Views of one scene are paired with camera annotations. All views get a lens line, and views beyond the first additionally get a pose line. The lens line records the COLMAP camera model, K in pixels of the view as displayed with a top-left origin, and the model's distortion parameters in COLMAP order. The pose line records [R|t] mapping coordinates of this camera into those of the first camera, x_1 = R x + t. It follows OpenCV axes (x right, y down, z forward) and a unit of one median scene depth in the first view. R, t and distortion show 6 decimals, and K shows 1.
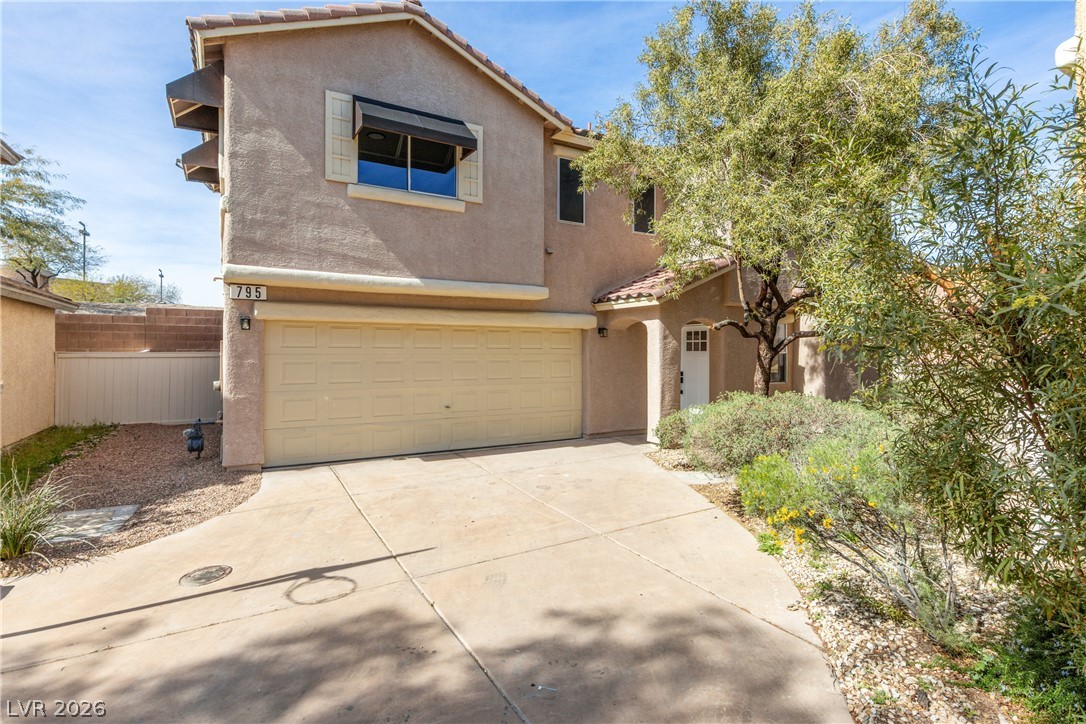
lens RADIAL K [[542.9, 0, 546.2], [0, 542.9, 366.2], [0, 0, 1]] dist [0.005932, 0.000509]
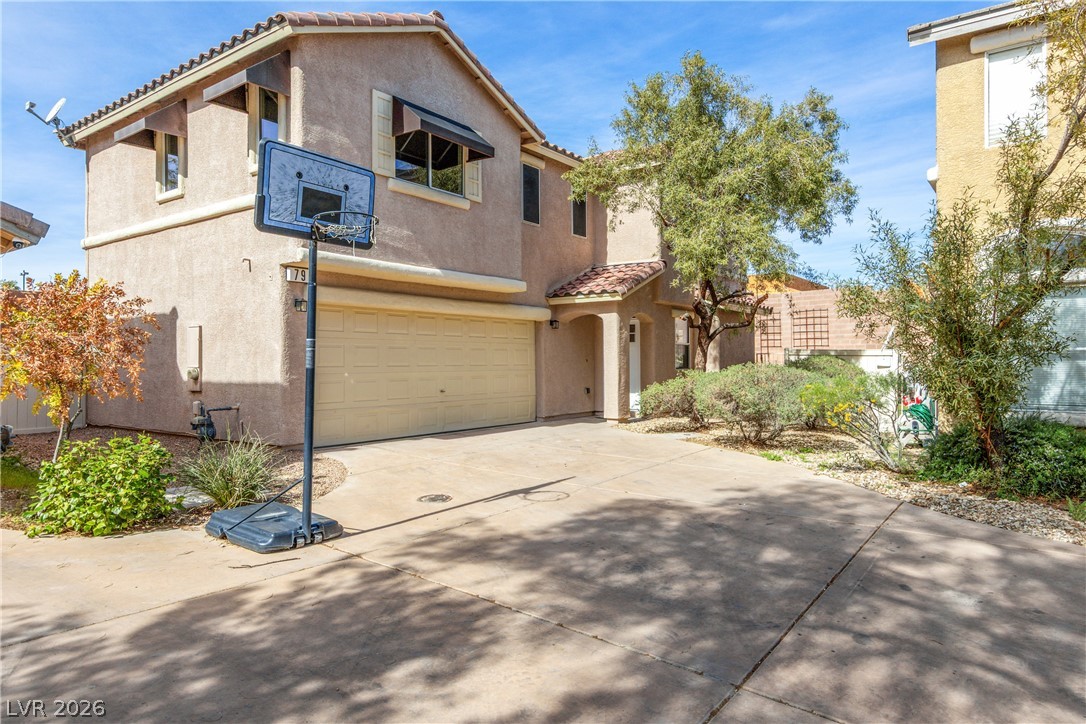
lens RADIAL K [[615.6, 0, 543.0], [0, 615.6, 362.0], [0, 0, 1]] dist [0.018489, -0.000567]
pose [[0.940235, -0.005390, 0.340484, -0.409594], [0.011302, 0.999818, -0.015383, 0.039636], [-0.340339, 0.018312, 0.940124, -0.194734]]
